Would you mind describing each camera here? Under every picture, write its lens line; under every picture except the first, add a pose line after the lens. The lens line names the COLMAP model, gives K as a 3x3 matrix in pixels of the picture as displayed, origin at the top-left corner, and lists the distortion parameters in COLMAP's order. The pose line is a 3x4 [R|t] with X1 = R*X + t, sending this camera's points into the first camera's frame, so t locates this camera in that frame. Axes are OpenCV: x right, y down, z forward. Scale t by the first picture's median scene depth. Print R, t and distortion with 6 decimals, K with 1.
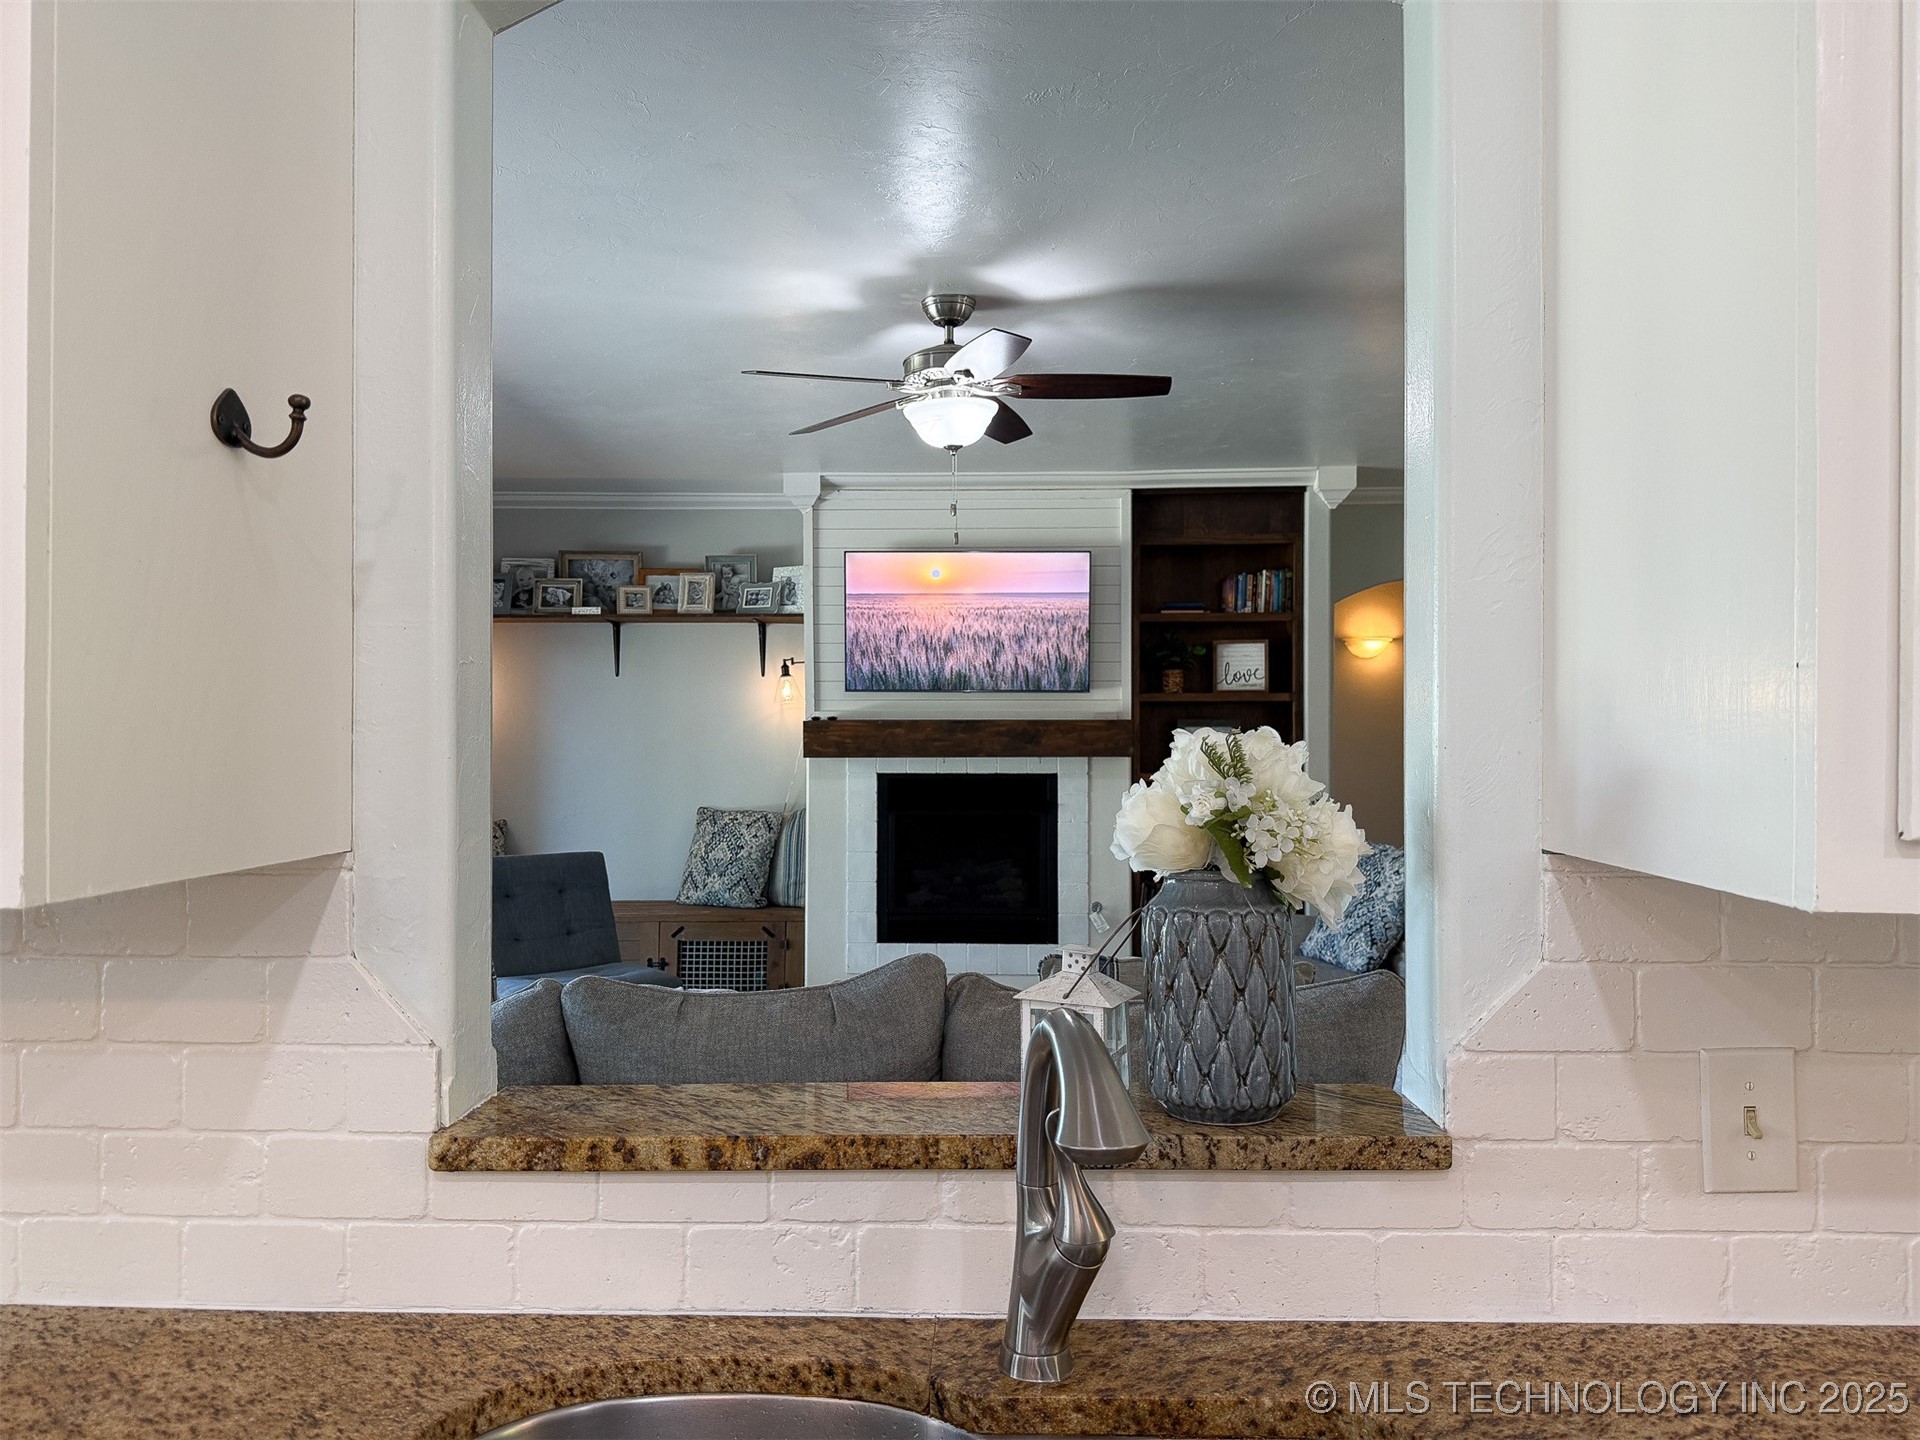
lens RADIAL K [[1336.0, 0, 957.3], [0, 1336.0, 727.7], [0, 0, 1]] dist [0.007504, -0.016380]
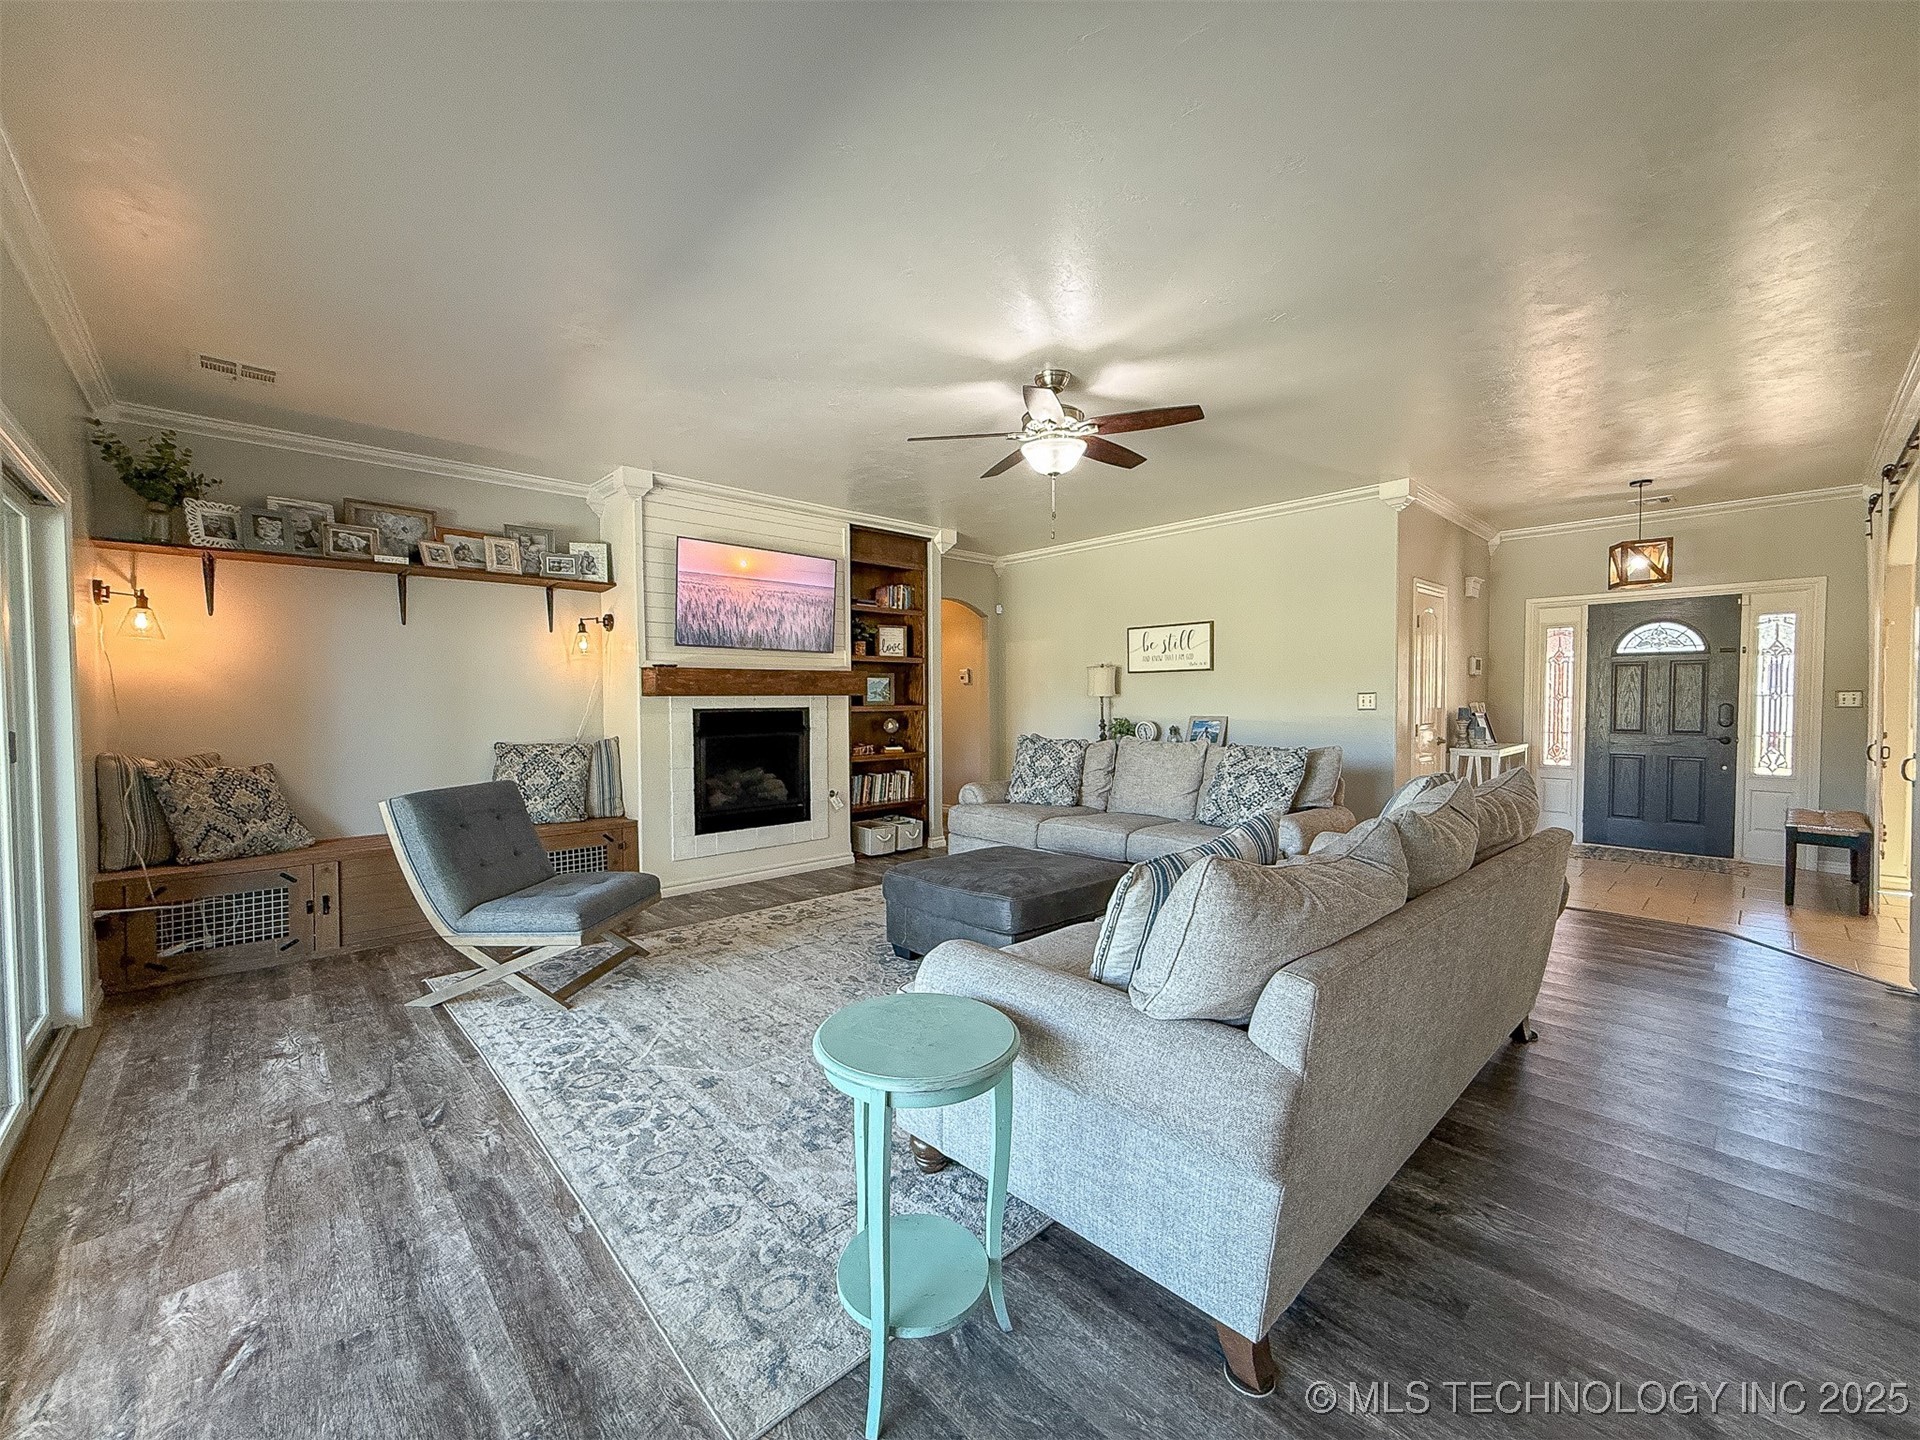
lens RADIAL K [[770.6, 0, 958.2], [0, 770.6, 722.4], [0, 0, 1]] dist [-0.000310, 0.000903]
pose [[0.706060, -0.025864, 0.707679, -0.417191], [0.004817, 0.999485, 0.031723, 0.024761], [-0.708135, -0.018990, 0.705821, 0.270109]]
